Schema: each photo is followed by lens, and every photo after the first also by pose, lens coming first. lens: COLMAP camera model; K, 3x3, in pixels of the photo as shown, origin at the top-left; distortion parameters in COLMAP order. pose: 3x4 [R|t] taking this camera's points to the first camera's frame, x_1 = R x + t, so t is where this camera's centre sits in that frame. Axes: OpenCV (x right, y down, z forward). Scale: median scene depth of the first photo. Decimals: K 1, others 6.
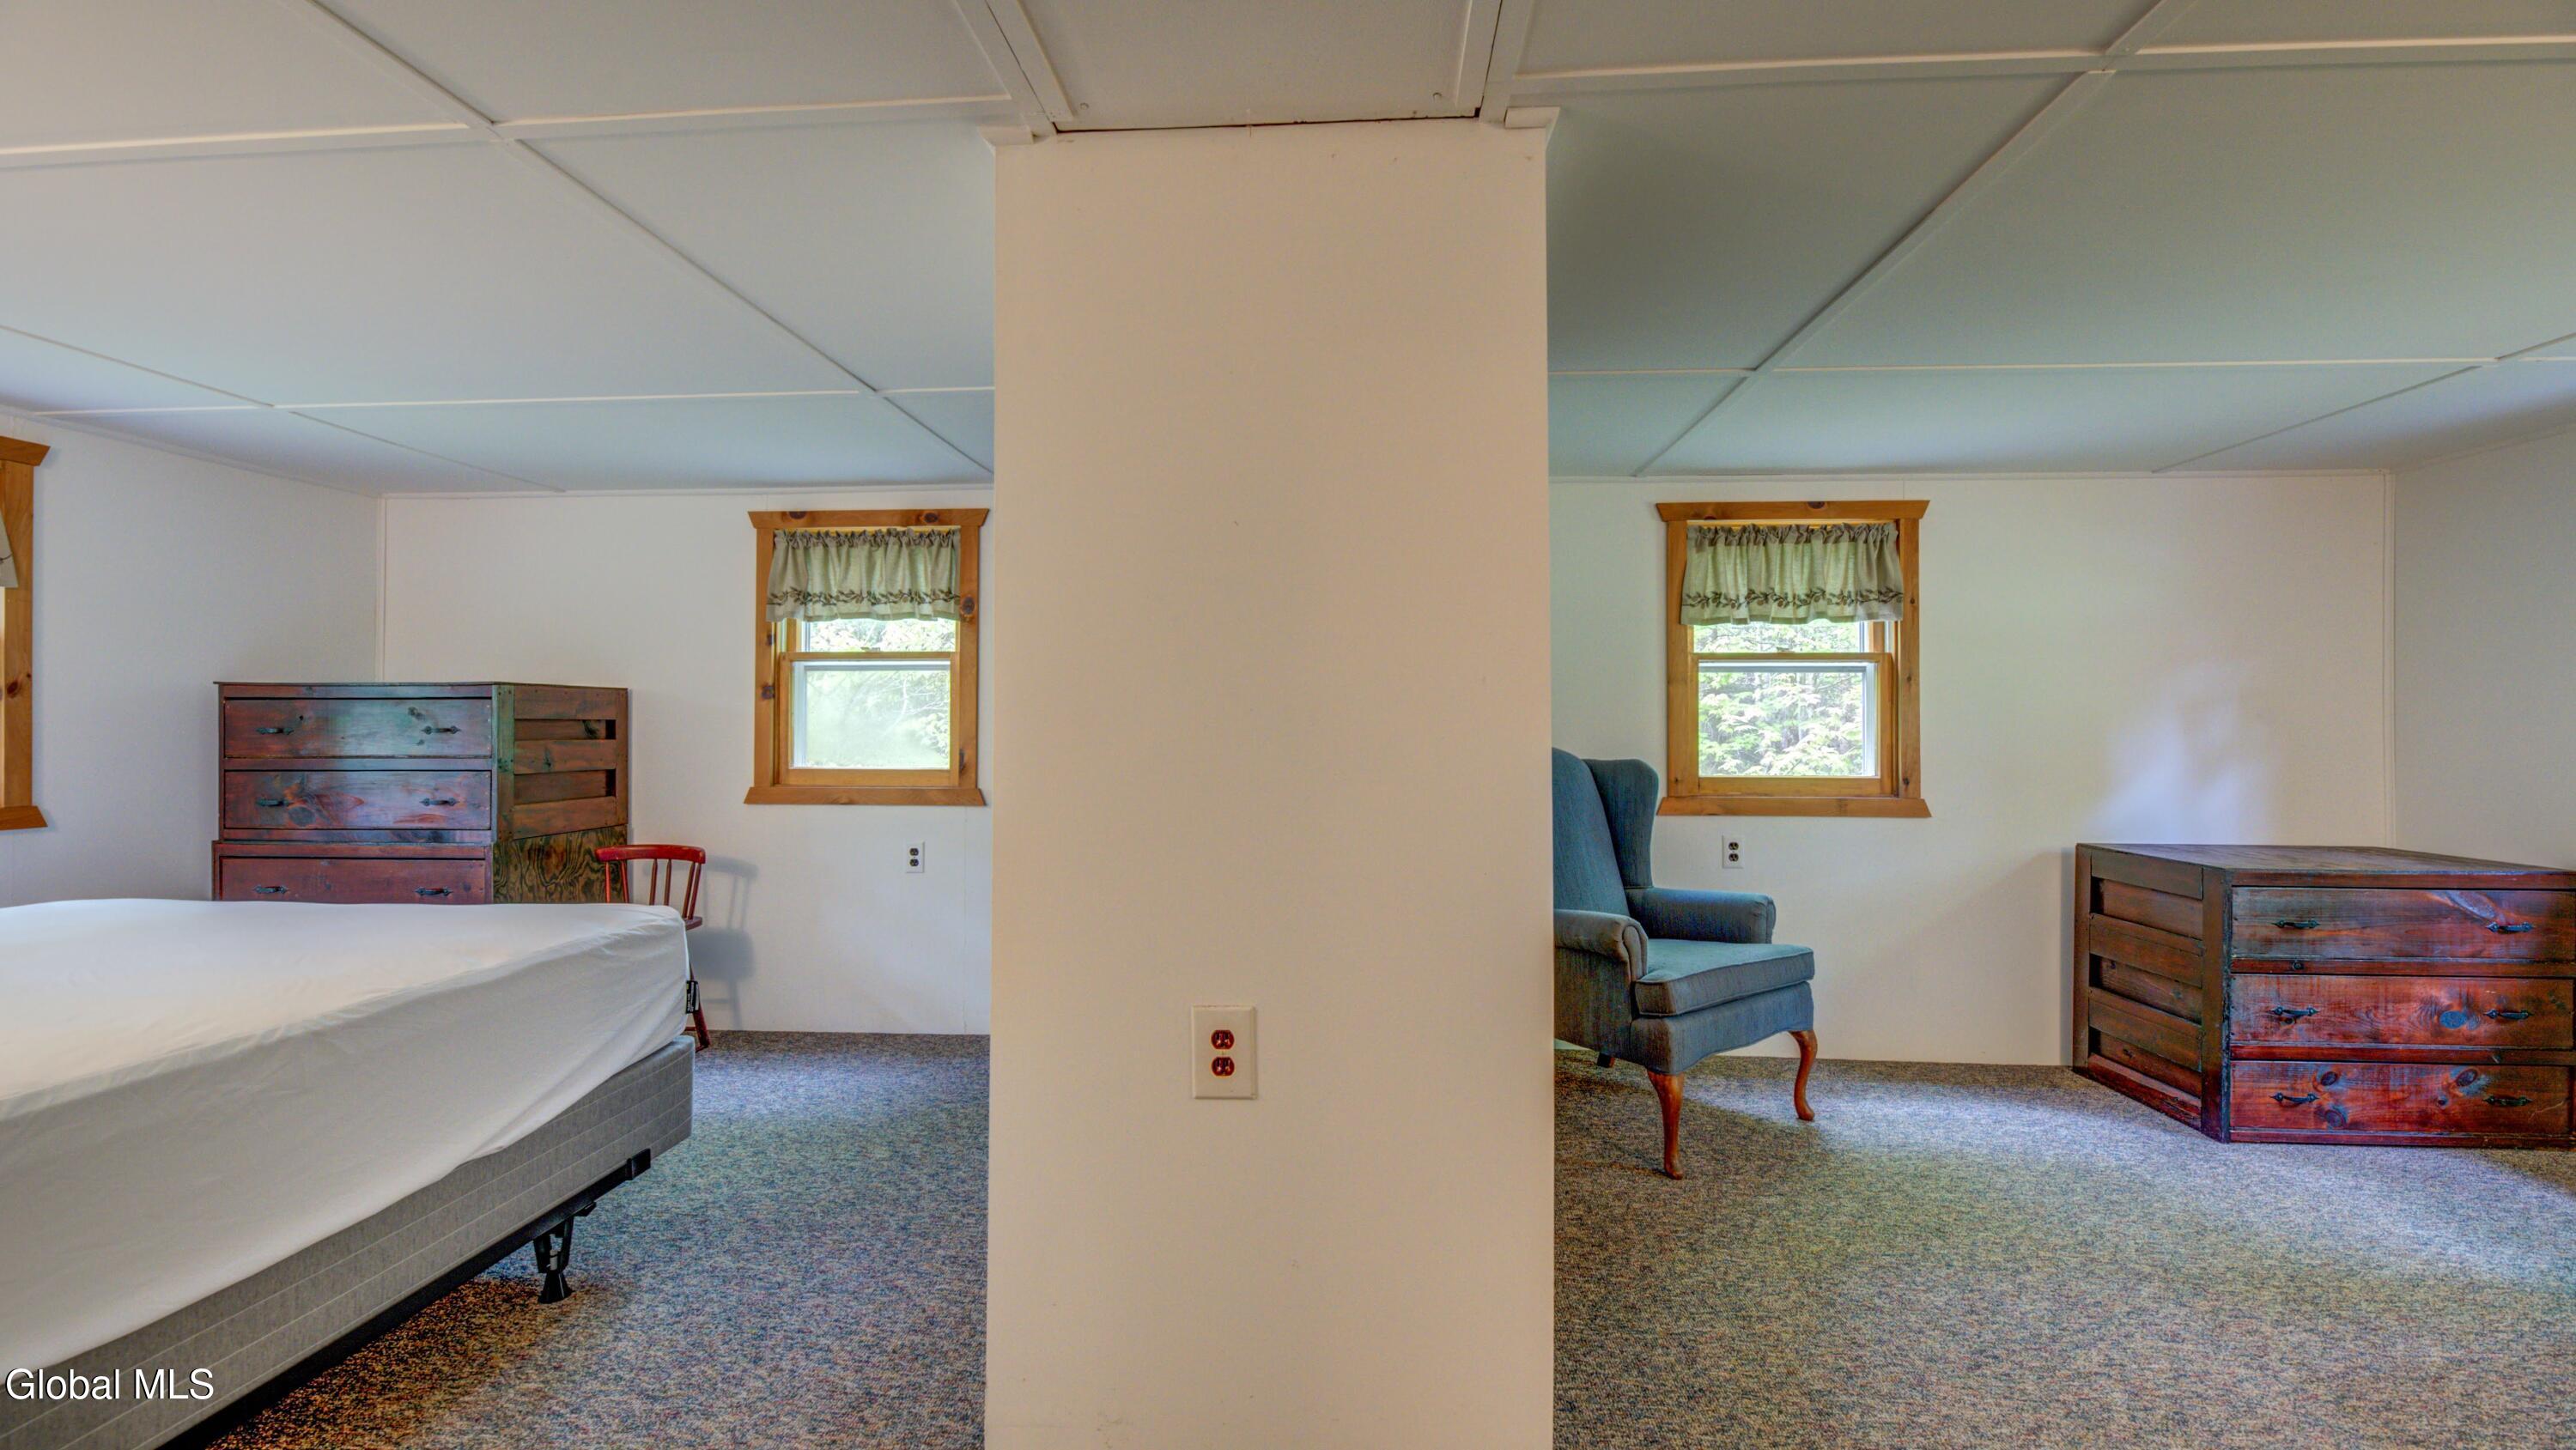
lens RADIAL K [[1057.4, 0, 1282.9], [0, 1057.4, 720.6], [0, 0, 1]] dist [0.003750, -0.004206]
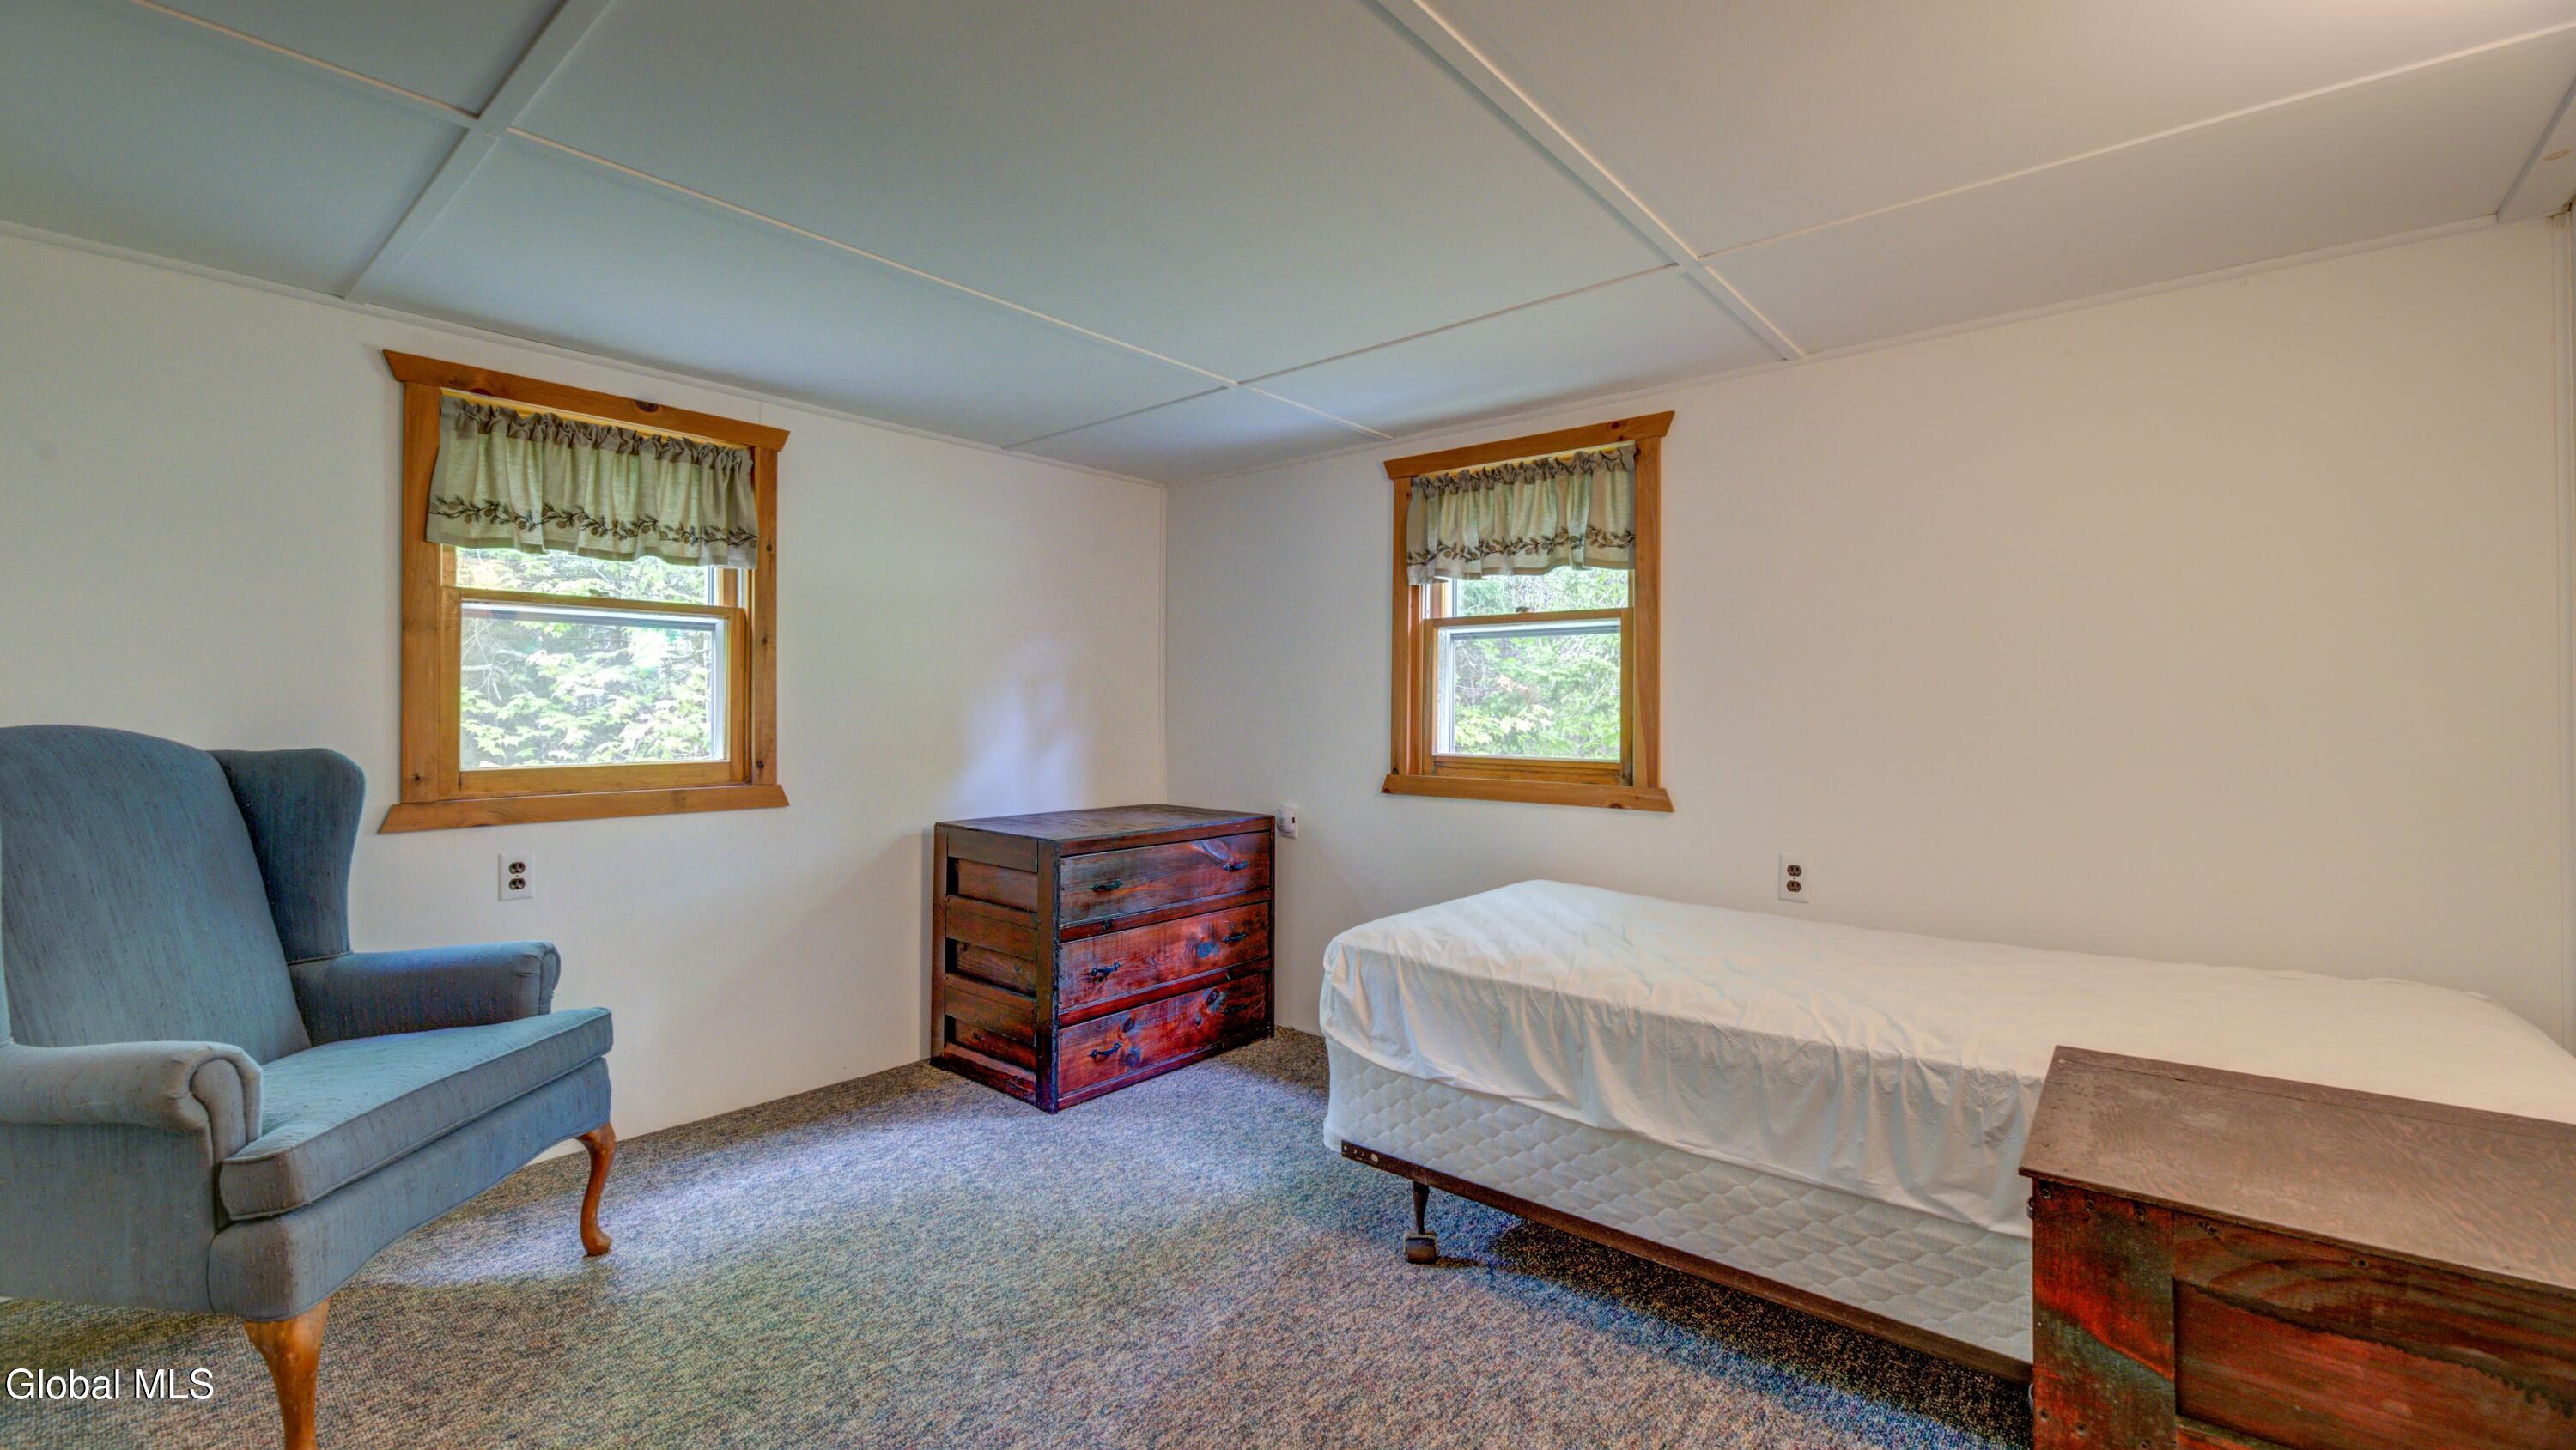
lens RADIAL K [[1057.4, 0, 1282.9], [0, 1057.4, 720.6], [0, 0, 1]] dist [0.003750, -0.004206]
pose [[0.591283, -0.009832, 0.806405, 0.180328], [-0.008121, 0.999802, 0.018145, 0.005099], [-0.806424, -0.017277, 0.591086, 0.201011]]
